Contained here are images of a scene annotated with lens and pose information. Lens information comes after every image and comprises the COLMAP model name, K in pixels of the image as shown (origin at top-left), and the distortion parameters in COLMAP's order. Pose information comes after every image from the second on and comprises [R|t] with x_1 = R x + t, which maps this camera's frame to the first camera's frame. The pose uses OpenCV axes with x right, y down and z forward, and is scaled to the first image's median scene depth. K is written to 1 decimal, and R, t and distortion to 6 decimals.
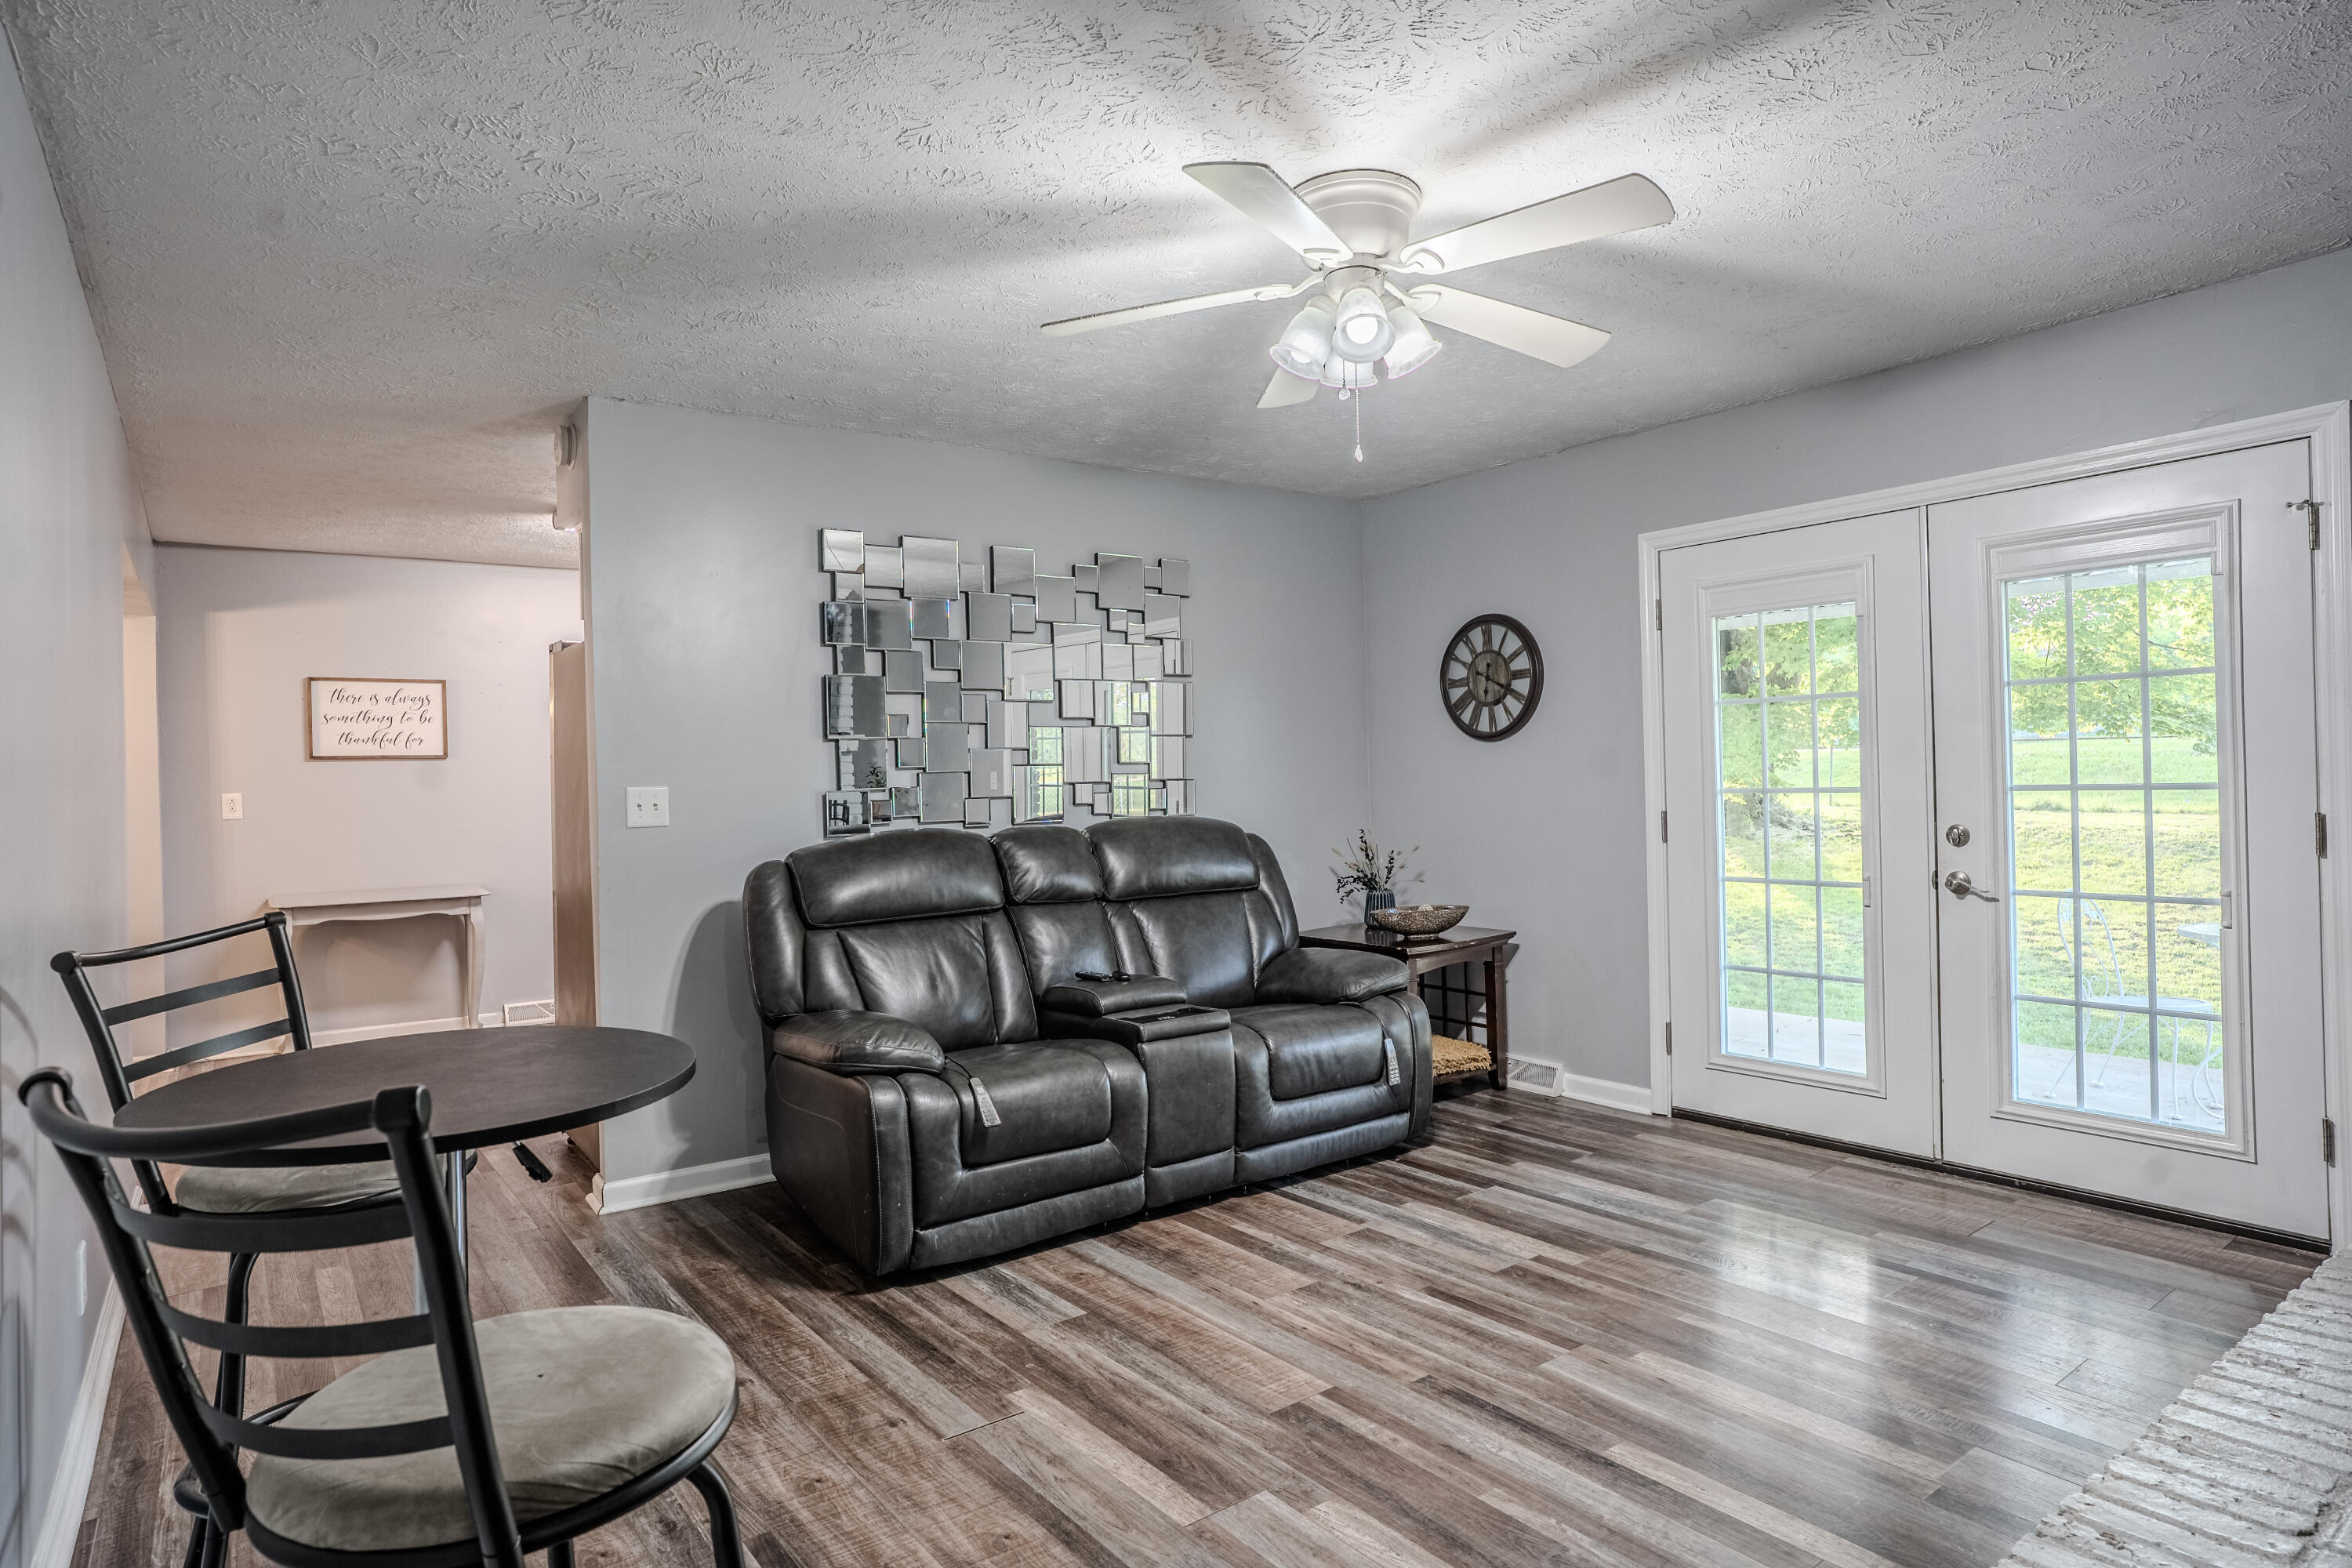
lens RADIAL K [[1295.1, 0, 1176.0], [0, 1295.1, 784.0], [0, 0, 1]] dist [-0.056682, 0.041028]
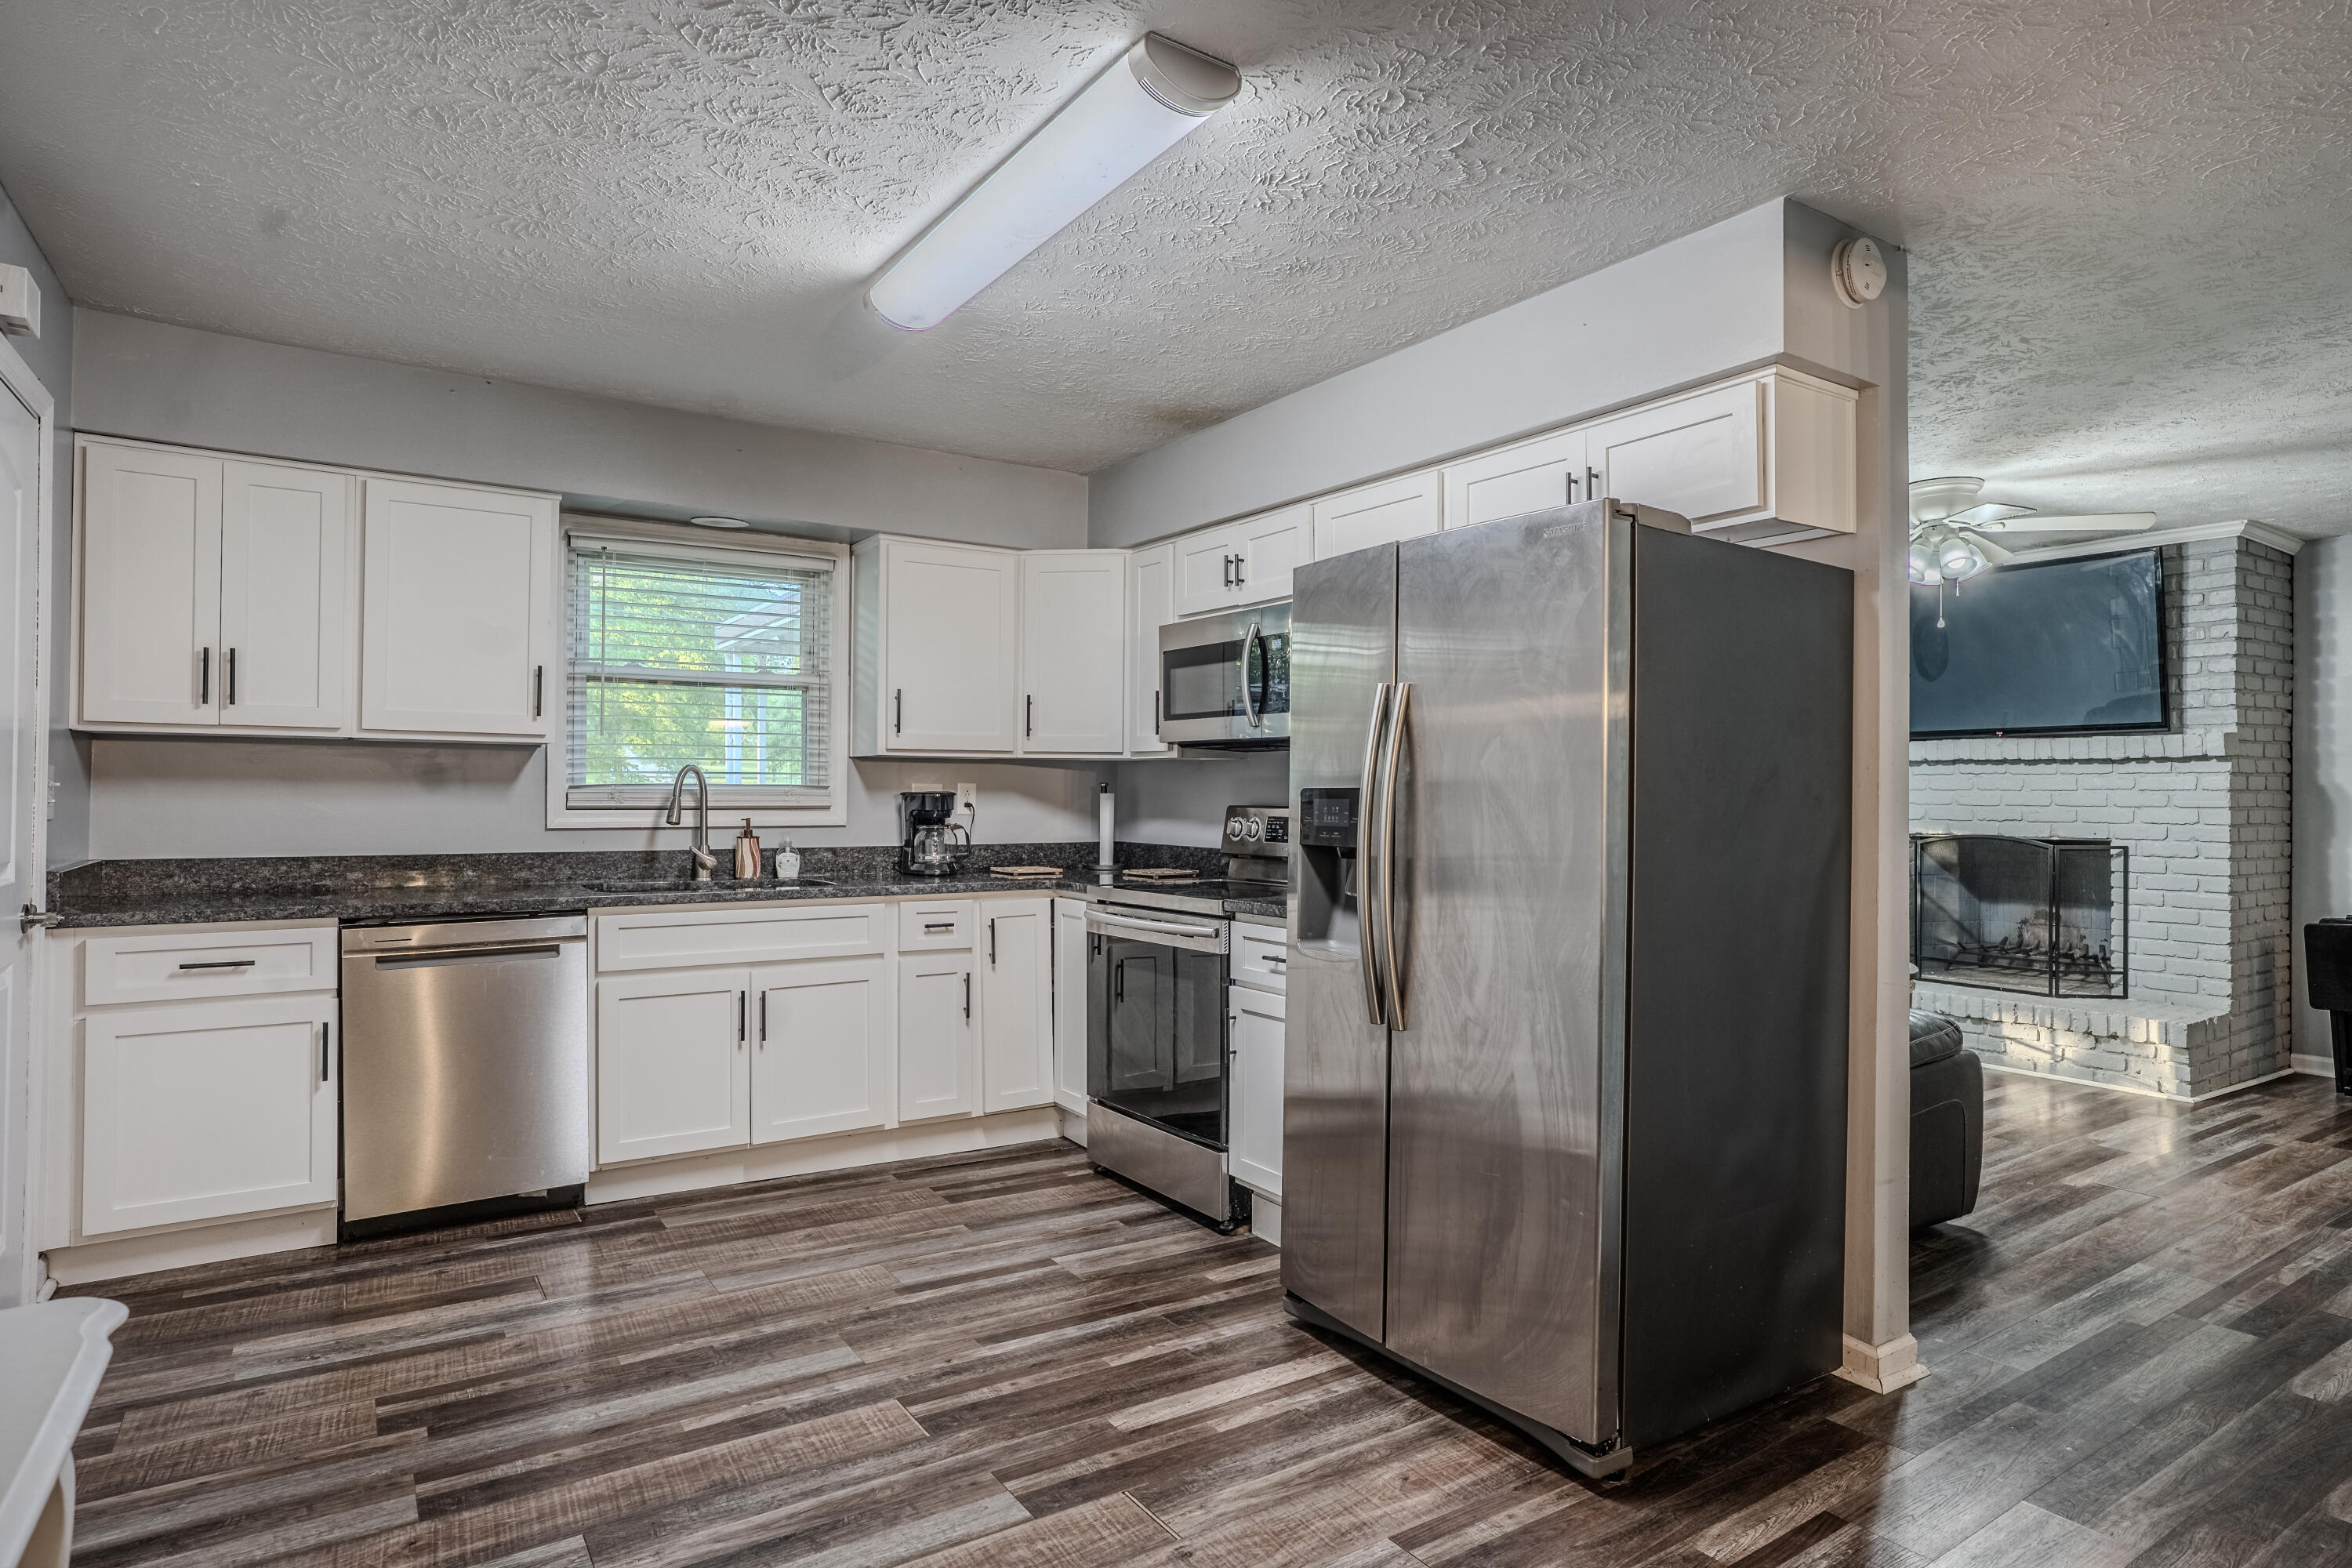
lens RADIAL K [[1295.1, 0, 1176.0], [0, 1295.1, 784.0], [0, 0, 1]] dist [-0.056682, 0.041028]
pose [[0.048098, 0.030157, 0.998387, -1.742646], [-0.007667, 0.999526, -0.029822, 0.037449], [-0.998813, -0.006220, 0.048306, 2.017186]]
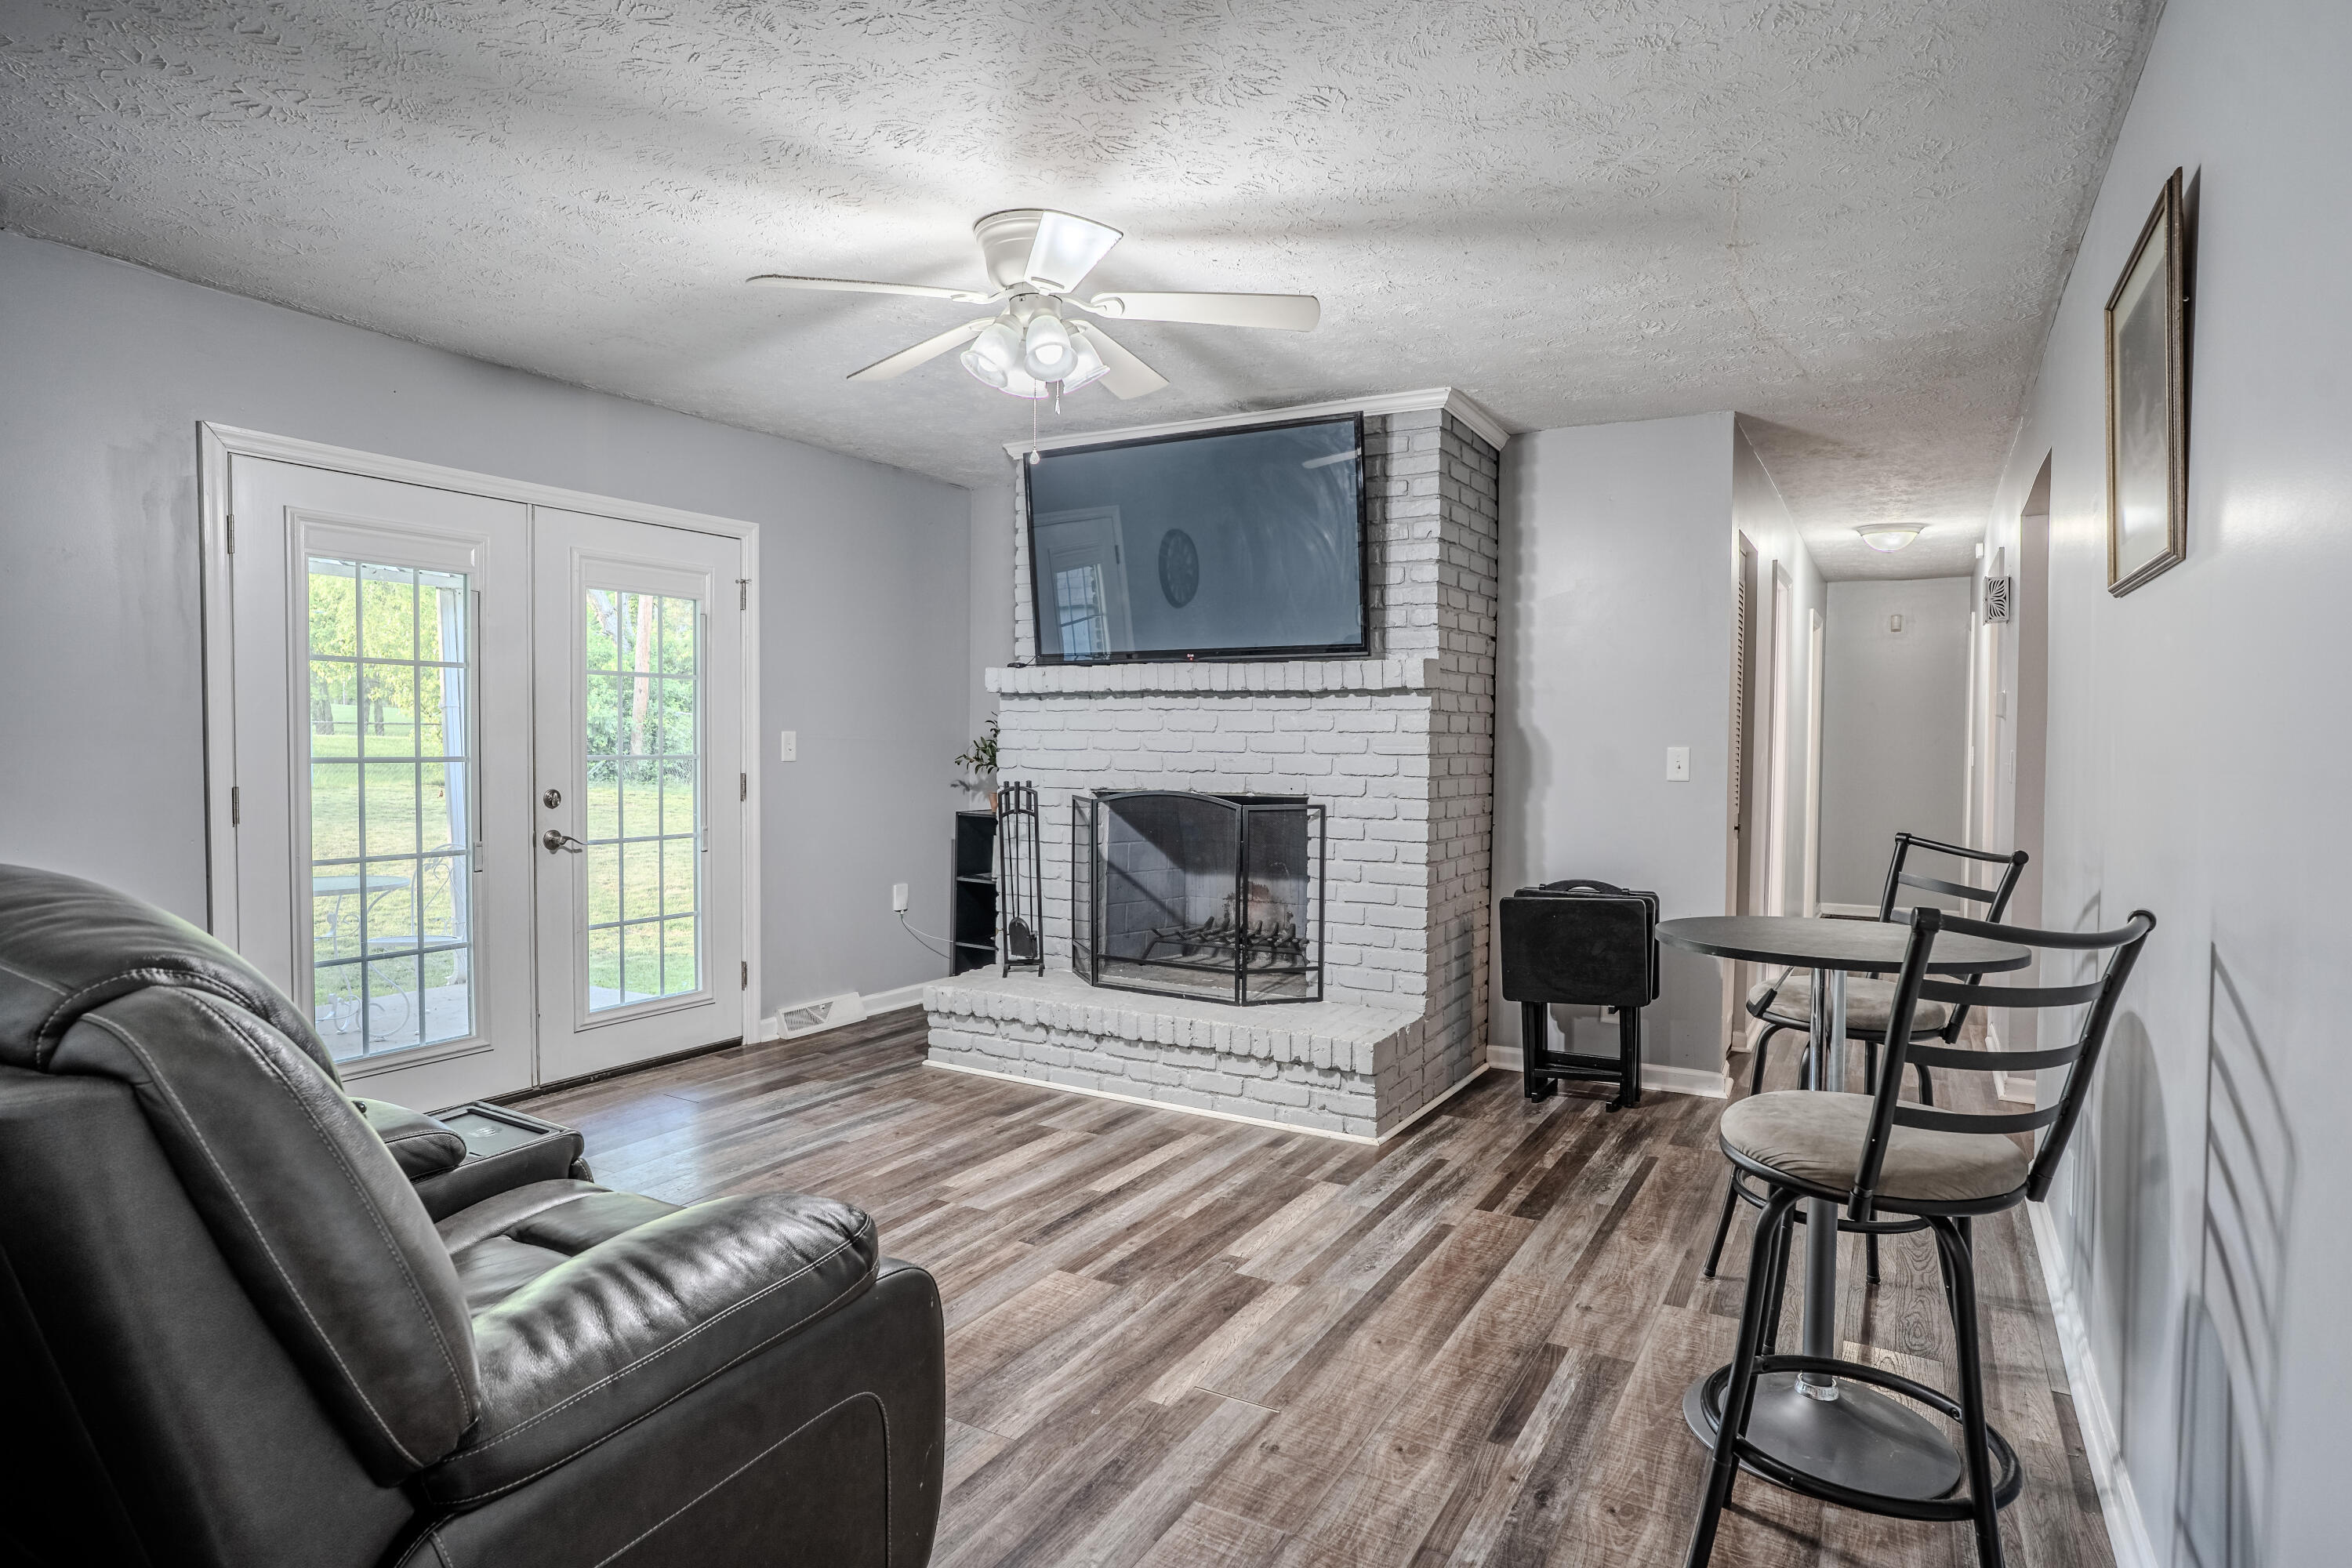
lens RADIAL K [[1295.1, 0, 1176.0], [0, 1295.1, 784.0], [0, 0, 1]] dist [-0.056682, 0.041028]
pose [[-0.400844, -0.010364, 0.916088, -0.964052], [-0.000557, 0.999939, 0.011069, 0.020047], [-0.916146, 0.003927, -0.400825, 1.349549]]
